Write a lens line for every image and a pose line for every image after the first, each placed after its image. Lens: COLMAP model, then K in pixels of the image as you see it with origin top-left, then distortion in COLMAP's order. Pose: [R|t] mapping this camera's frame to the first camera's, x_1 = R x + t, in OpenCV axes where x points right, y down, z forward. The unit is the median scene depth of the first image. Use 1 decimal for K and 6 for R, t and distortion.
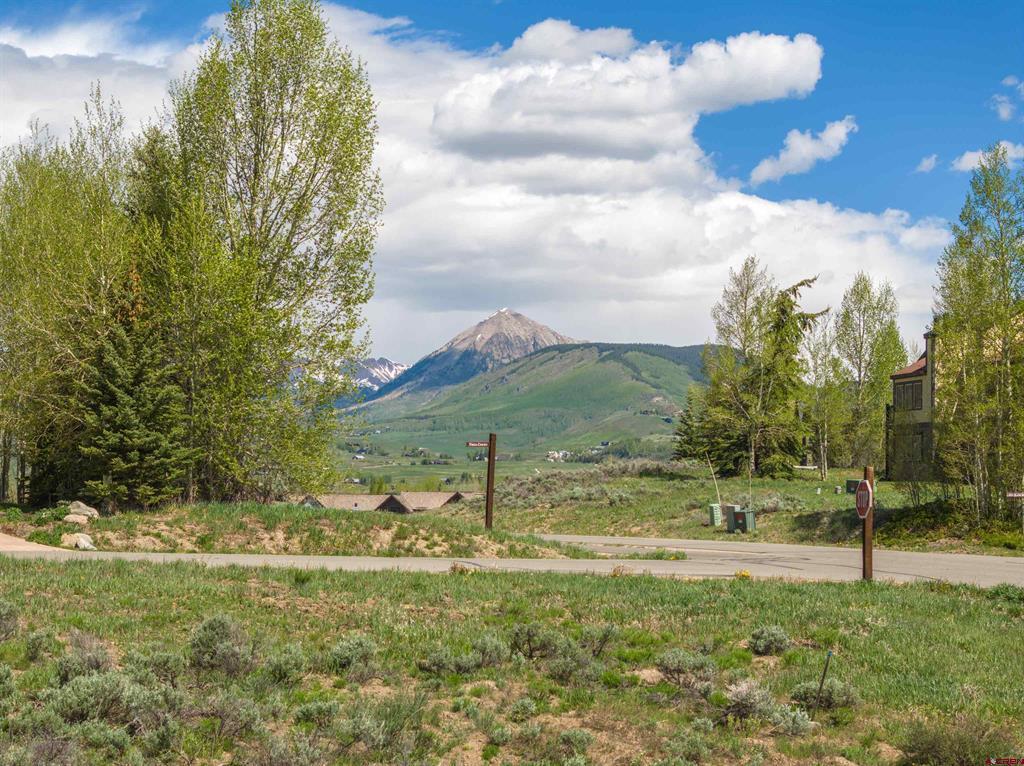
lens RADIAL K [[2071.5, 0, 514.8], [0, 2071.5, 380.5], [0, 0, 1]] dist [-0.072950, 0.000000]
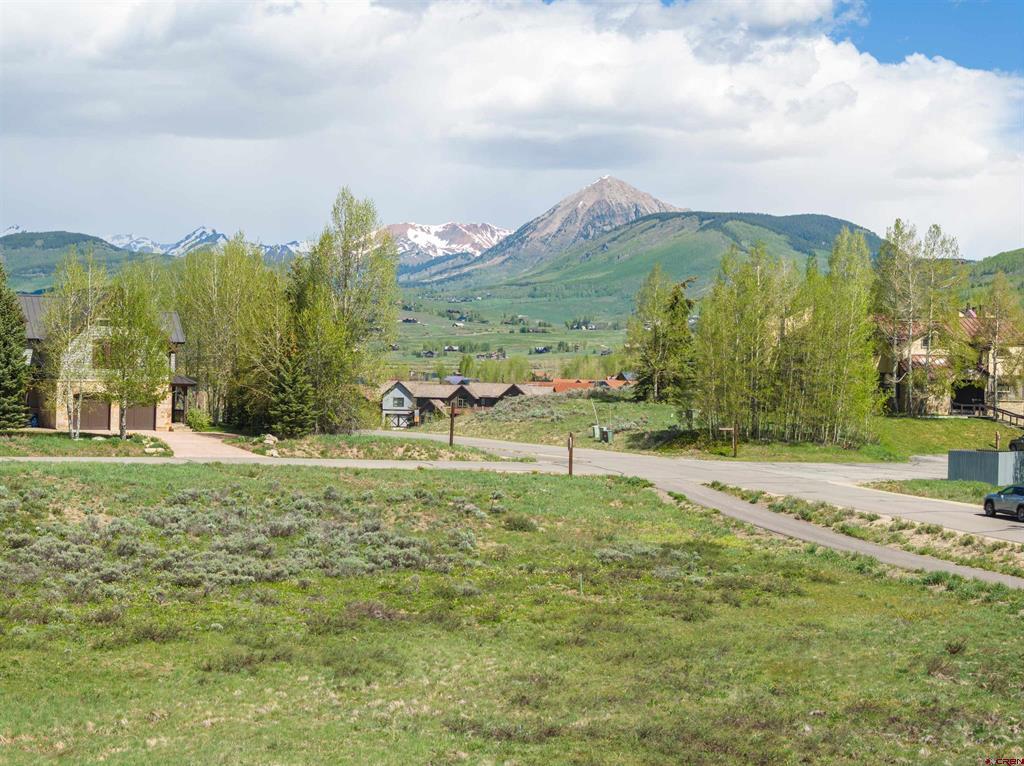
lens RADIAL K [[2071.5, 0, 508.3], [0, 2071.5, 382.0], [0, 0, 1]] dist [-0.072950, 0.000000]
pose [[0.998597, 0.011218, -0.051760, 0.084312], [-0.007812, 0.997820, 0.065536, -0.073362], [0.052382, -0.065040, 0.996507, -0.618525]]
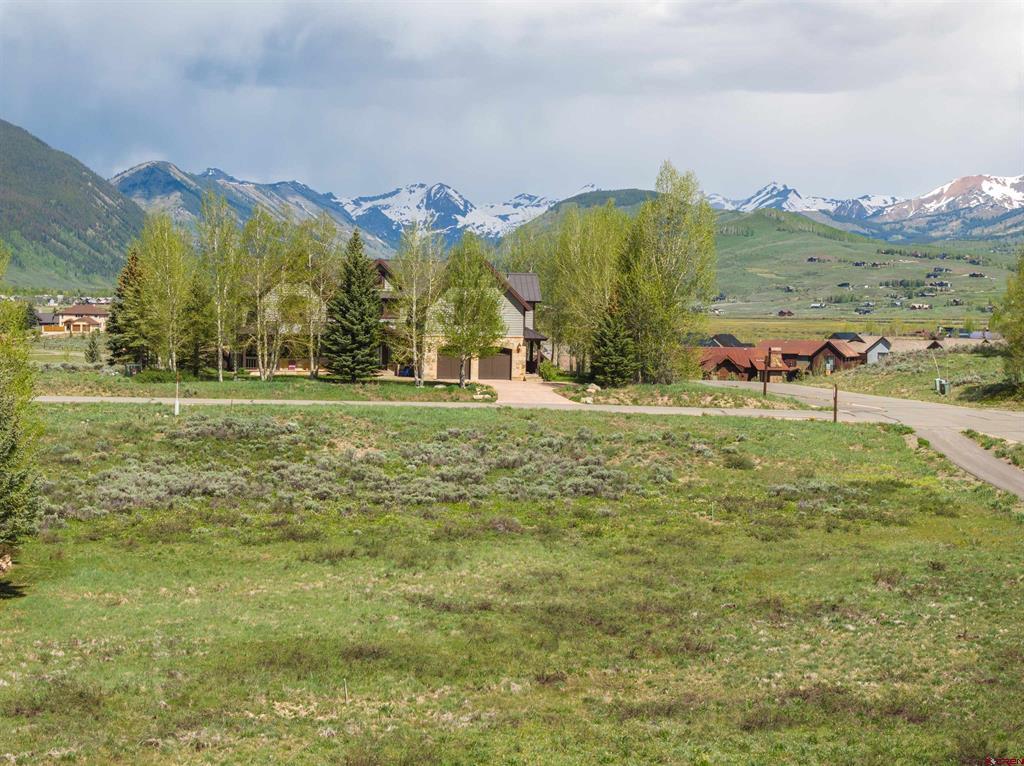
lens RADIAL K [[2071.5, 0, 512.7], [0, 2071.5, 384.2], [0, 0, 1]] dist [-0.072950, 0.000000]
pose [[0.948000, 0.019298, -0.317686, 0.247170], [0.009185, 0.996086, 0.087914, -0.080863], [0.318139, -0.086261, 0.944112, -0.708253]]
